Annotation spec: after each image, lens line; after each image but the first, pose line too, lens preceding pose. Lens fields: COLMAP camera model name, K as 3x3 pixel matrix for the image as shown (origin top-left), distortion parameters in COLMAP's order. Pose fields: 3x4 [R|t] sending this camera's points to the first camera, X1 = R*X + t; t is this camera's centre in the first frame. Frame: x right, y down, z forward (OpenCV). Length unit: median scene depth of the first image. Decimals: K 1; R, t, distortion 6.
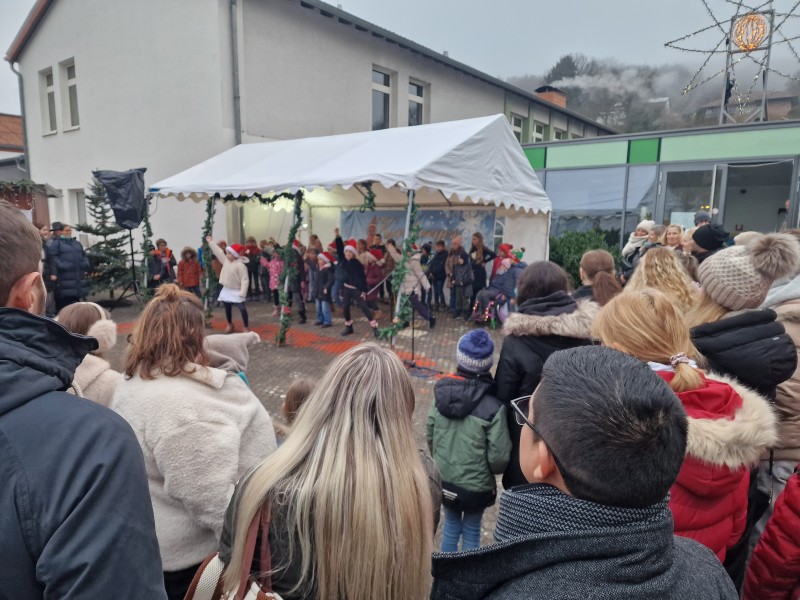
lens RADIAL K [[532.5, 0, 397.6], [0, 532.5, 300.7], [0, 0, 1]] dist [0.074804, -0.068787]
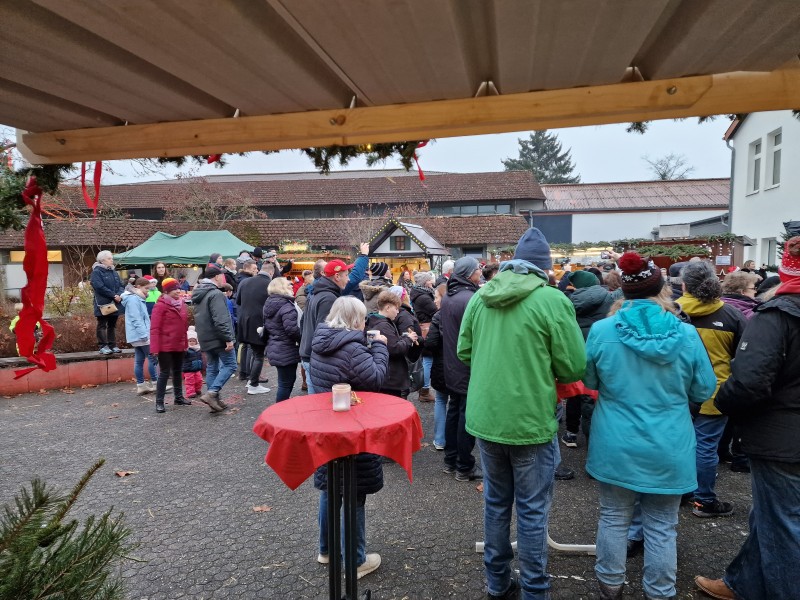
lens RADIAL K [[536.2, 0, 394.8], [0, 536.2, 305.3], [0, 0, 1]] dist [0.080585, -0.072559]
pose [[0.431674, 0.055006, -0.900351, 0.292817], [-0.129450, 0.991585, -0.001486, 0.099779], [0.892693, 0.117192, 0.435162, -0.485147]]
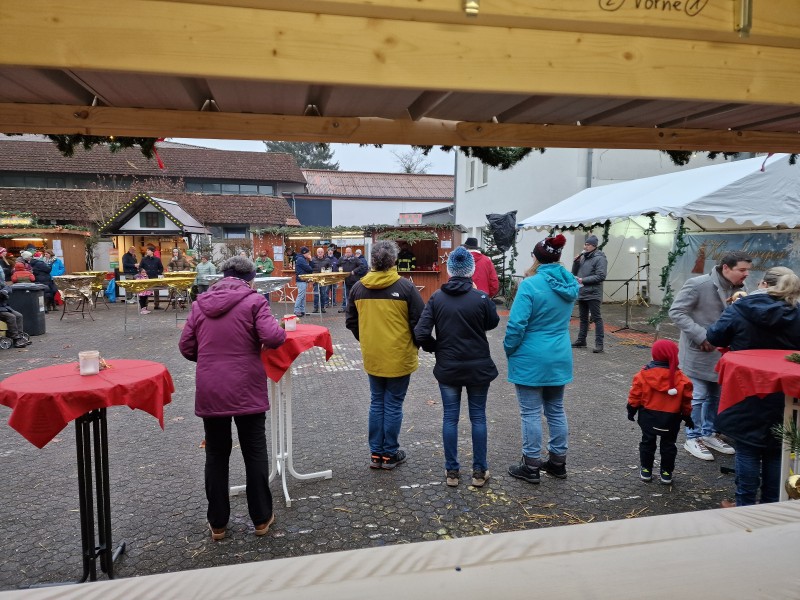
lens RADIAL K [[536.7, 0, 391.6], [0, 536.7, 296.5], [0, 0, 1]] dist [0.111605, -0.117094]
pose [[0.760707, 0.054350, -0.646816, 0.374260], [-0.098575, 0.994603, -0.032359, 0.110232], [0.641567, 0.088376, 0.761959, -0.518599]]
